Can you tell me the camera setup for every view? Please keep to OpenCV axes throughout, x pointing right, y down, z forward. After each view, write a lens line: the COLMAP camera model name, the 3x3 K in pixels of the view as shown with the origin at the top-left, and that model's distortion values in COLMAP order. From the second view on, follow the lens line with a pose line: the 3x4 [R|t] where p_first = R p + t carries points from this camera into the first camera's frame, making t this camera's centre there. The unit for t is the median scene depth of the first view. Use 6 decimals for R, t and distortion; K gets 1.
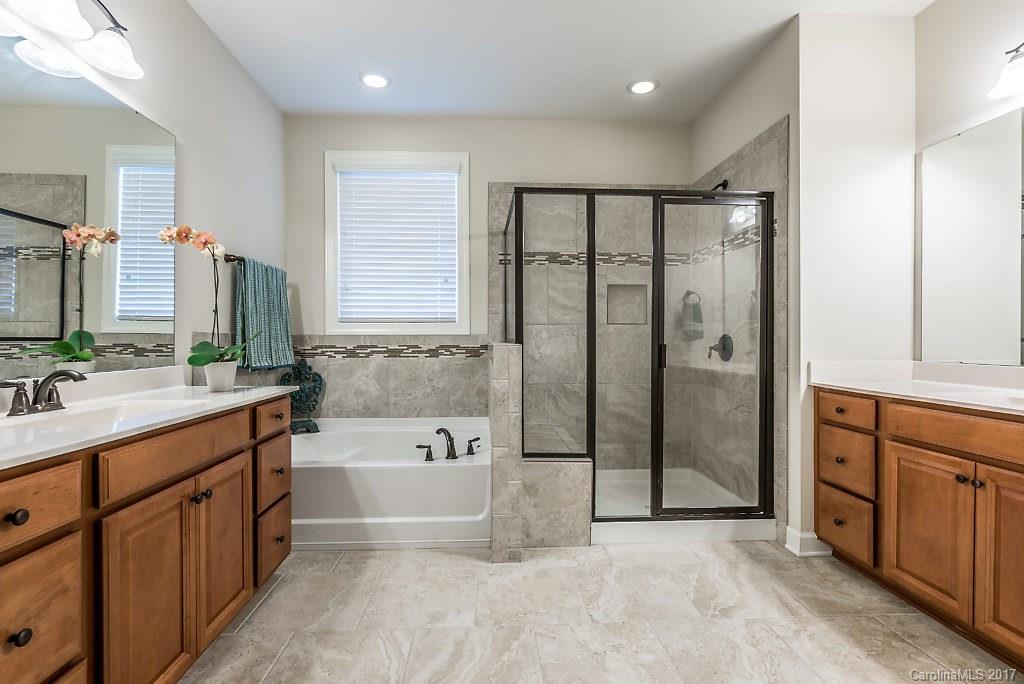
lens RADIAL K [[467.6, 0, 510.3], [0, 467.6, 343.1], [0, 0, 1]] dist [-0.003122, -0.000332]
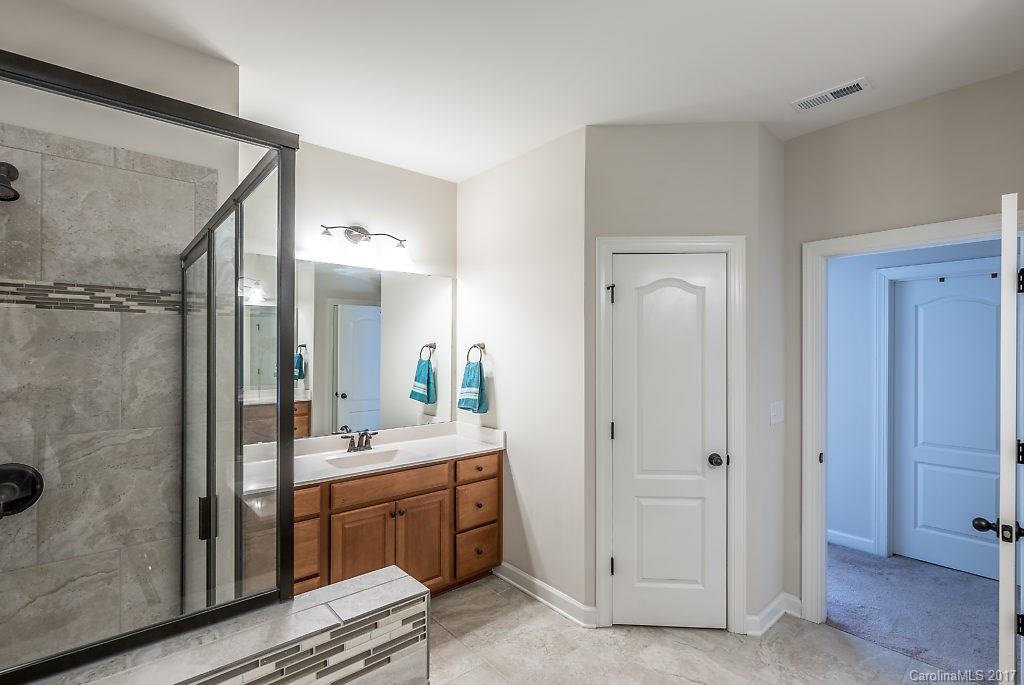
lens RADIAL K [[467.6, 0, 511.6], [0, 467.6, 346.5], [0, 0, 1]] dist [-0.003122, -0.000332]
pose [[-0.609443, -0.000473, 0.792830, -0.317453], [-0.002977, 0.999994, -0.001692, -0.164041], [-0.792824, -0.003392, -0.609441, 0.960626]]
